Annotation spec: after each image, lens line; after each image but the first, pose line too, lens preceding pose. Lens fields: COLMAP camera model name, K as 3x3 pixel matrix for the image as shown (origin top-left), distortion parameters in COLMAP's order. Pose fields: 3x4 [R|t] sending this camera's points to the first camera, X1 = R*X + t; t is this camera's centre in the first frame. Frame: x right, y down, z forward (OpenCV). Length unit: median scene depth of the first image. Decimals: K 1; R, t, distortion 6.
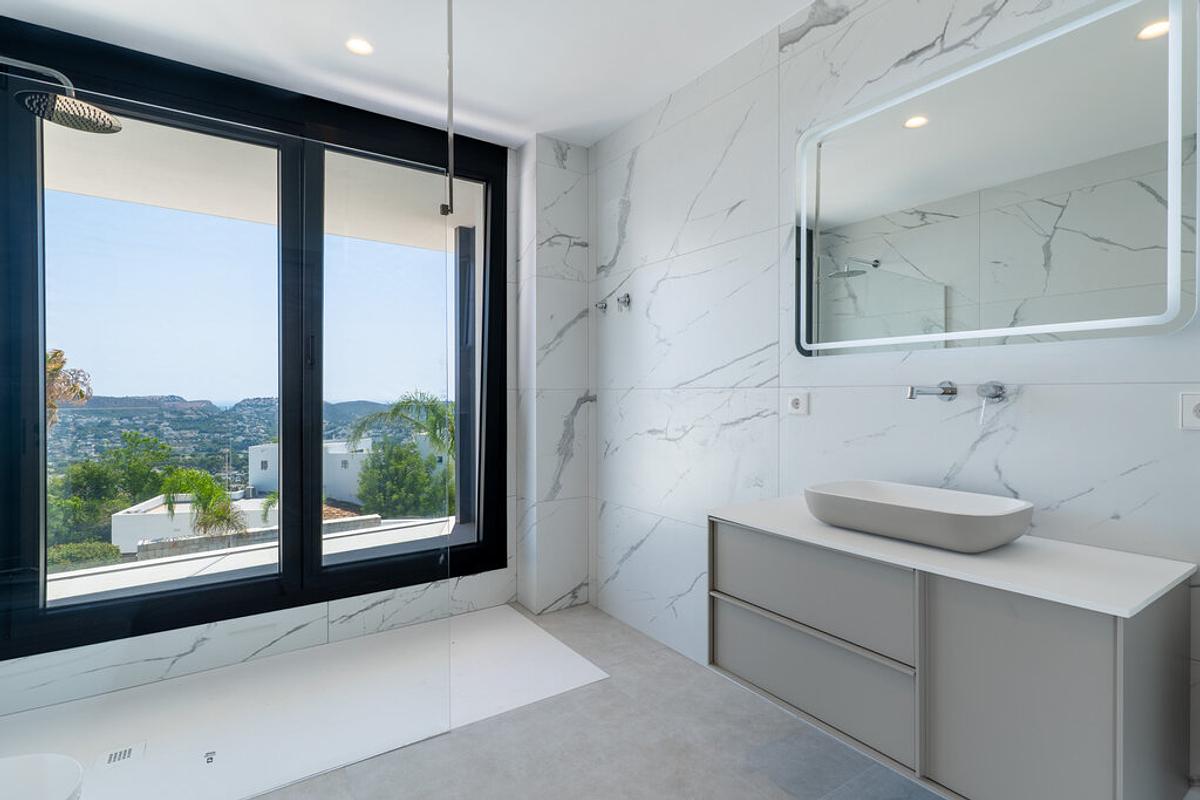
lens RADIAL K [[566.5, 0, 600.0], [0, 566.5, 400.0], [0, 0, 1]] dist [-0.000129, -0.000127]
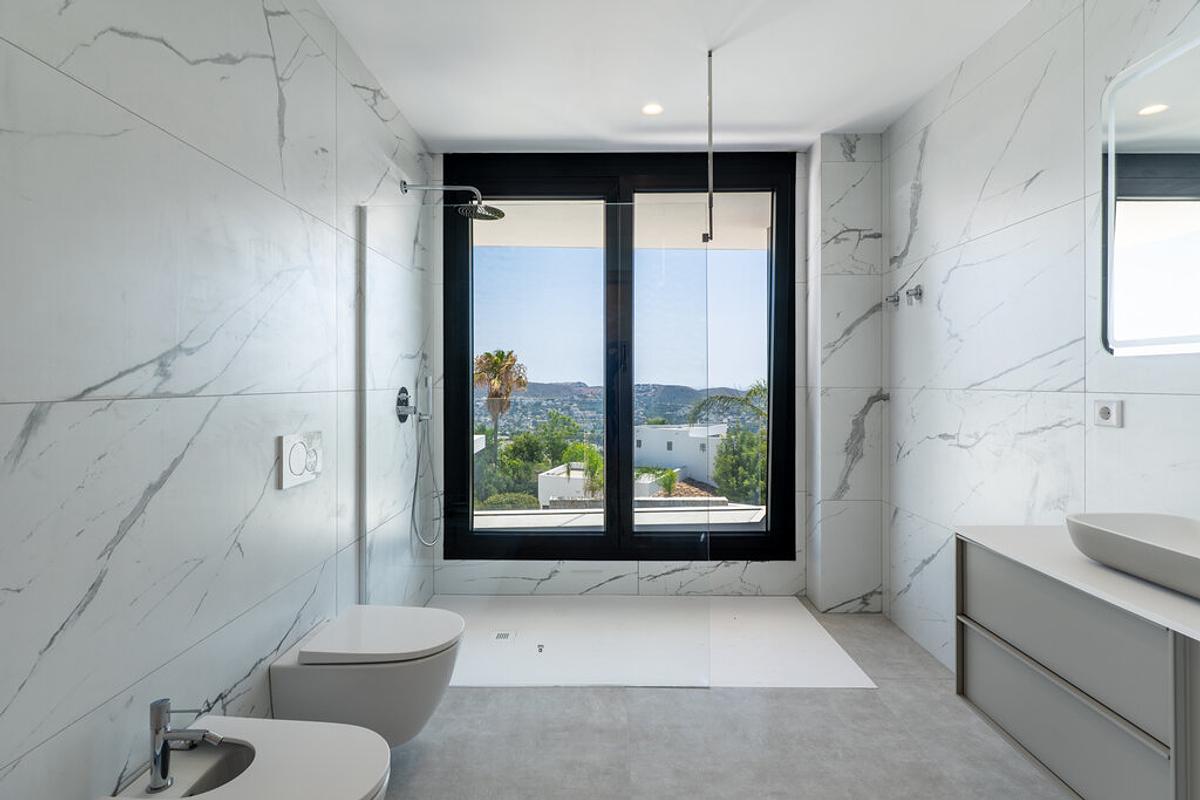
lens RADIAL K [[577.6, 0, 598.6], [0, 577.6, 384.6], [0, 0, 1]] dist [-0.001198, -0.001118]
pose [[0.817373, 0.001923, -0.576105, 0.158664], [-0.003919, 0.999990, -0.002222, -0.020882], [0.576095, 0.004074, 0.817373, -0.066718]]
